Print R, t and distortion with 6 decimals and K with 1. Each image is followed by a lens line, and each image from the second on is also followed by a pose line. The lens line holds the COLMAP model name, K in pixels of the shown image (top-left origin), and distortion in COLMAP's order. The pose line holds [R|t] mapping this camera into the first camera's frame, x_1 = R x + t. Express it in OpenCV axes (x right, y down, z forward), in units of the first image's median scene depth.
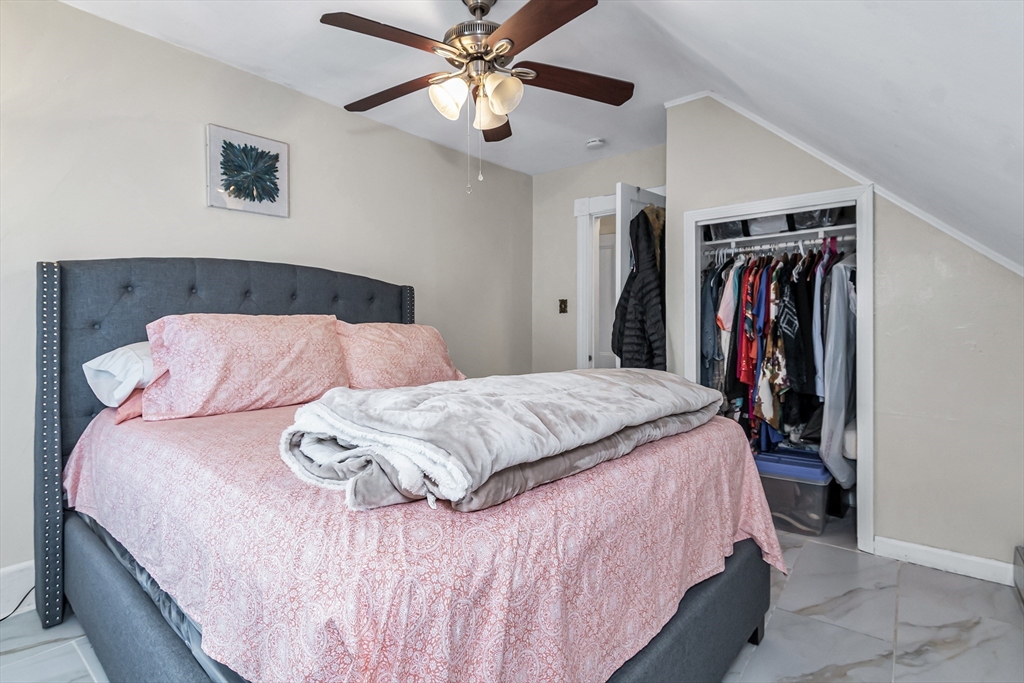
lens RADIAL K [[499.5, 0, 506.6], [0, 499.5, 320.5], [0, 0, 1]] dist [-0.000085, 0.000315]
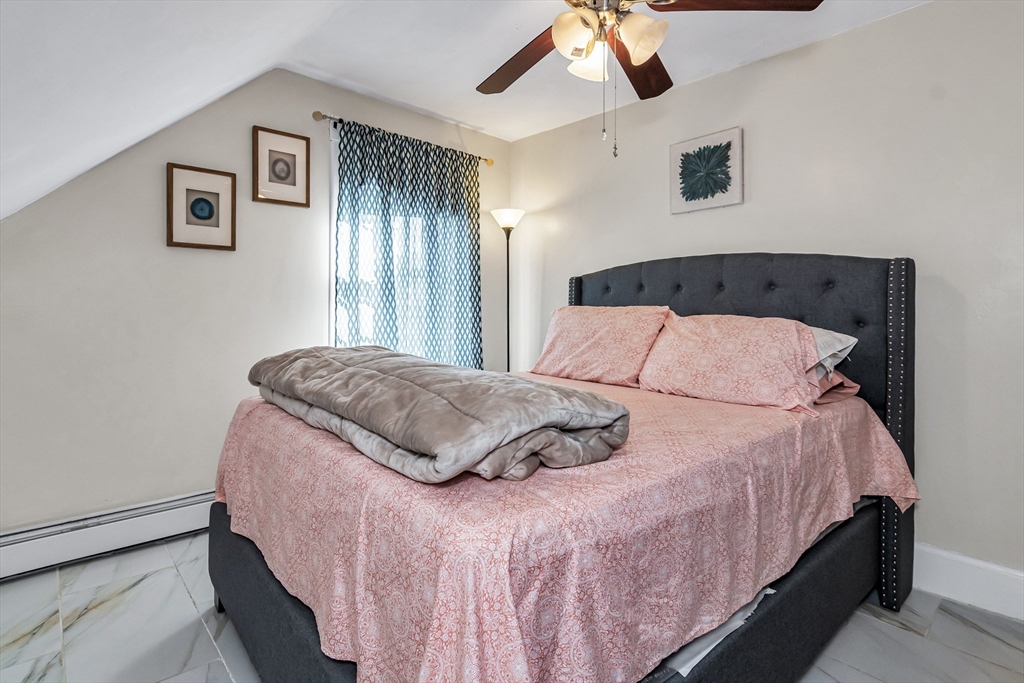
lens RADIAL K [[499.5, 0, 502.8], [0, 499.5, 312.2], [0, 0, 1]] dist [-0.000085, 0.000315]
pose [[-0.145711, -0.000273, -0.989327, 0.613254], [-0.013077, 0.999913, 0.001650, 0.003429], [0.989241, 0.013178, -0.145702, 0.761330]]
